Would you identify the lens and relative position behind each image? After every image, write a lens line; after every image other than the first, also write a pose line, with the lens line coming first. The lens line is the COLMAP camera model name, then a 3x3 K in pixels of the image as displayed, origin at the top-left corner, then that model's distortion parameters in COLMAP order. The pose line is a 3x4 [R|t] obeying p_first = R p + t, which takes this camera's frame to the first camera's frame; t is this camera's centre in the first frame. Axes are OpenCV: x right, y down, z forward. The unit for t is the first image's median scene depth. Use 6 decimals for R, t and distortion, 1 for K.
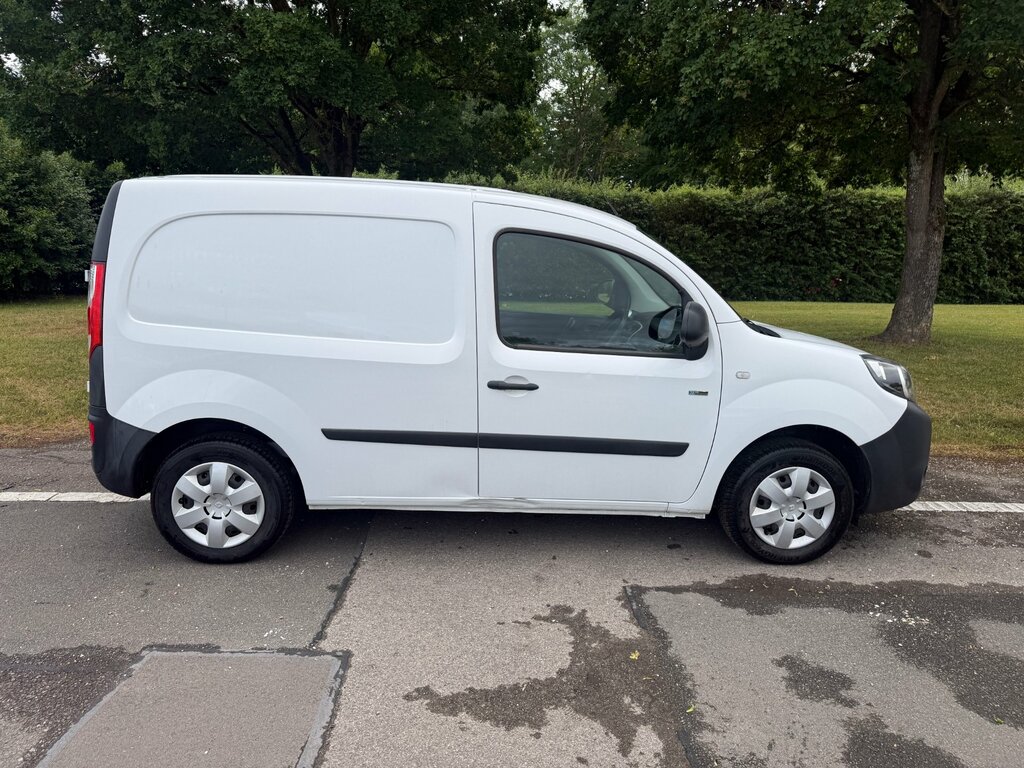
lens RADIAL K [[755.6, 0, 512.7], [0, 755.6, 391.6], [0, 0, 1]] dist [0.028540, -0.013185]
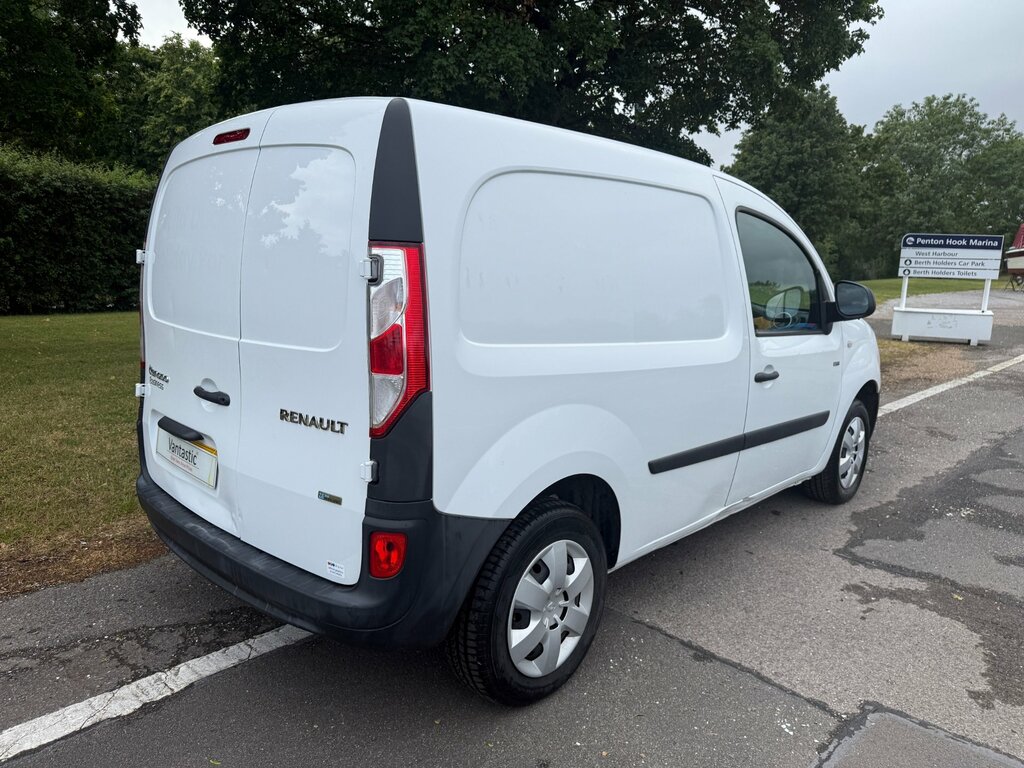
lens RADIAL K [[748.9, 0, 509.3], [0, 748.9, 382.8], [0, 0, 1]] dist [0.008516, -0.012840]
pose [[0.695279, -0.118453, 0.708912, -0.895290], [0.128952, 0.990880, 0.039095, -0.078958], [-0.707078, 0.064234, 0.704212, 0.579000]]
